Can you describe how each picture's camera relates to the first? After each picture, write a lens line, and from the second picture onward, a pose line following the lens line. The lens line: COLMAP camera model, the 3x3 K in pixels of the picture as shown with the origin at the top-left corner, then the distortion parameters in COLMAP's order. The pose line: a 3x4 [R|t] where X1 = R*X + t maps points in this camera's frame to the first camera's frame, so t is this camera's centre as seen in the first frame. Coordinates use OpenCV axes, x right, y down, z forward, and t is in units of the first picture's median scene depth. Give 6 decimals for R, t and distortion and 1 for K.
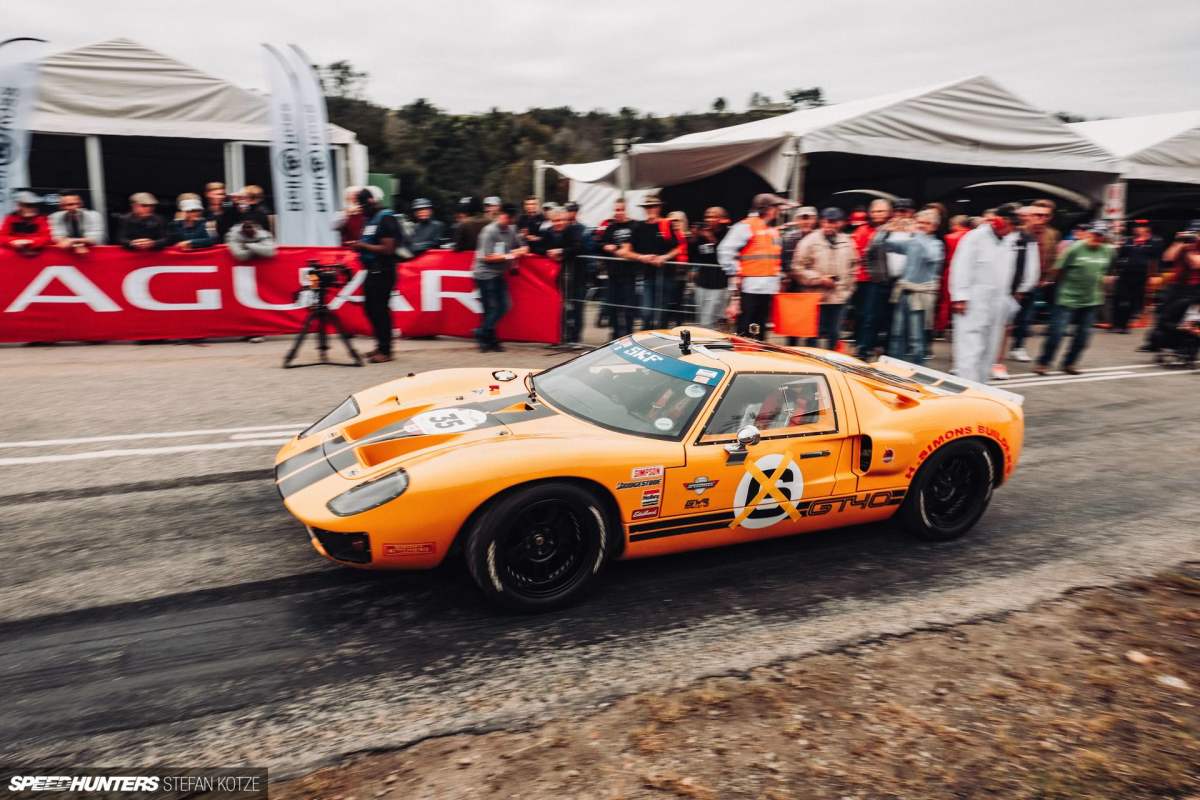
lens RADIAL K [[845.9, 0, 599.1], [0, 845.9, 402.8], [0, 0, 1]] dist [-0.014382, 0.002665]
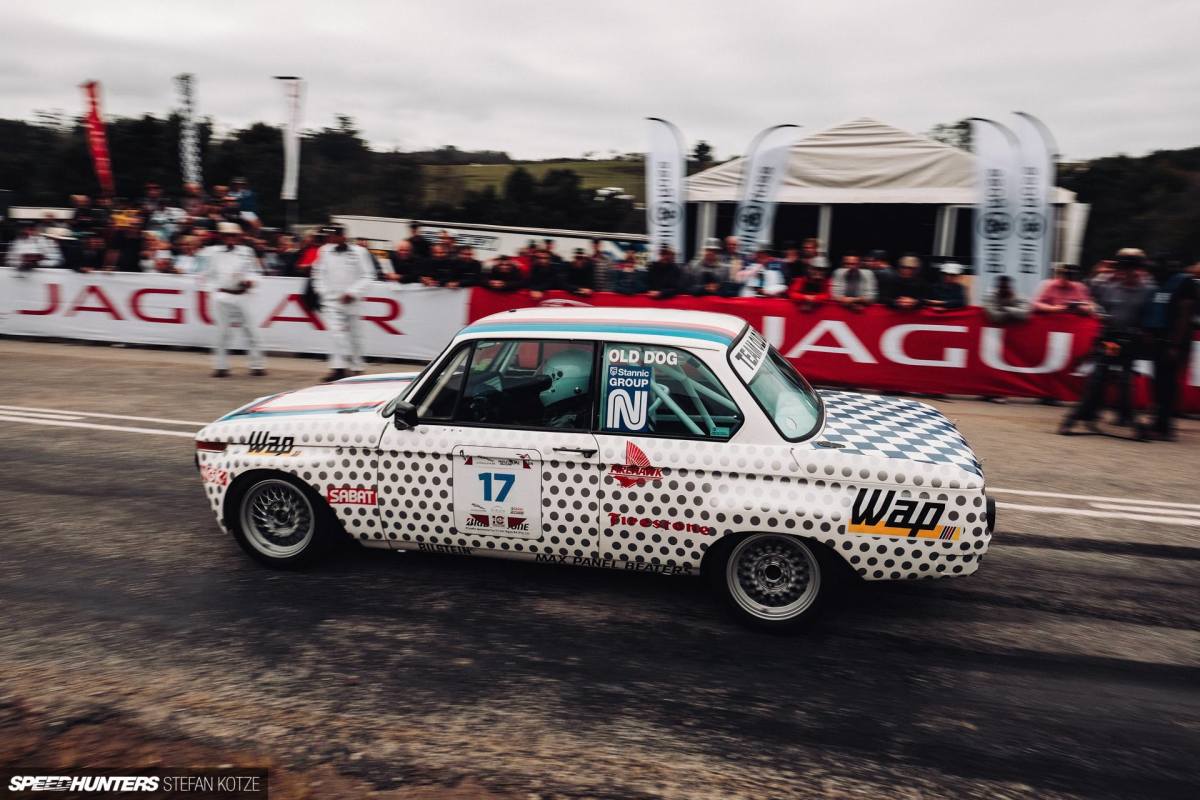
lens RADIAL K [[845.9, 0, 596.4], [0, 845.9, 395.2], [0, 0, 1]] dist [-0.014382, 0.002665]
pose [[0.804768, 0.093031, -0.586254, -0.460699], [-0.134486, 0.990536, -0.027428, 0.024802], [0.578154, 0.100916, 0.809663, -0.205534]]
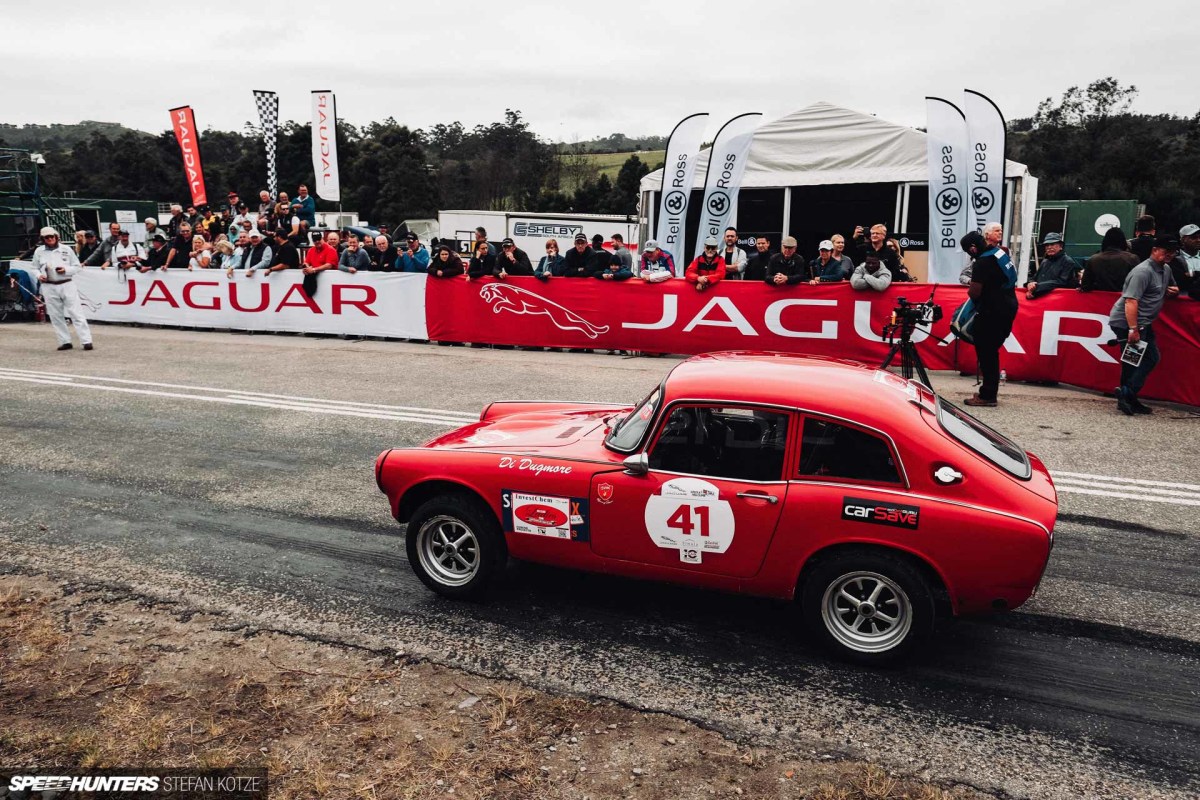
lens RADIAL K [[845.9, 0, 602.7], [0, 845.9, 400.8], [0, 0, 1]] dist [-0.014382, 0.002665]
pose [[0.672390, 0.111544, -0.731744, 0.367596], [-0.138974, 0.990024, 0.023214, -0.031271], [0.727033, 0.086084, 0.681184, 0.068287]]
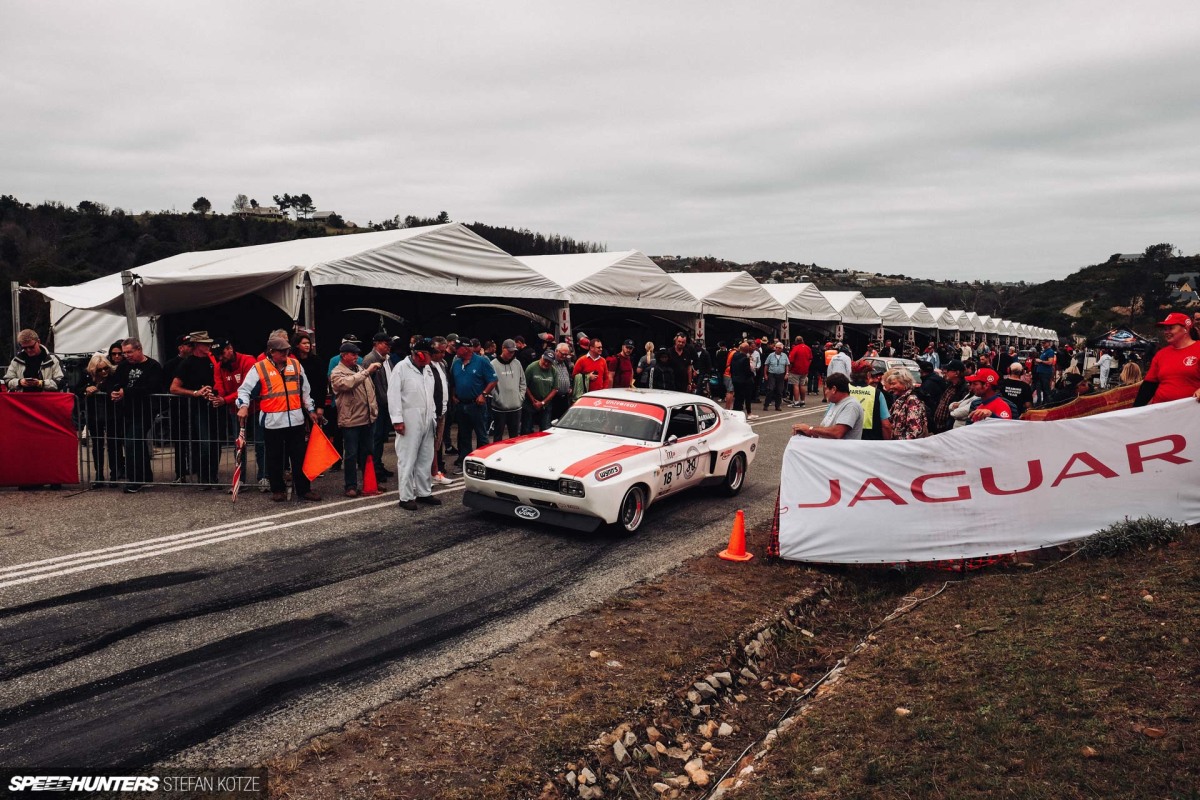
lens RADIAL K [[845.9, 0, 603.3], [0, 845.9, 402.8], [0, 0, 1]] dist [-0.014382, 0.002665]
pose [[0.840229, -0.059066, 0.539005, -0.128024], [0.121503, 0.989281, -0.080996, -0.021110], [-0.528443, 0.133545, 0.838399, -0.310404]]
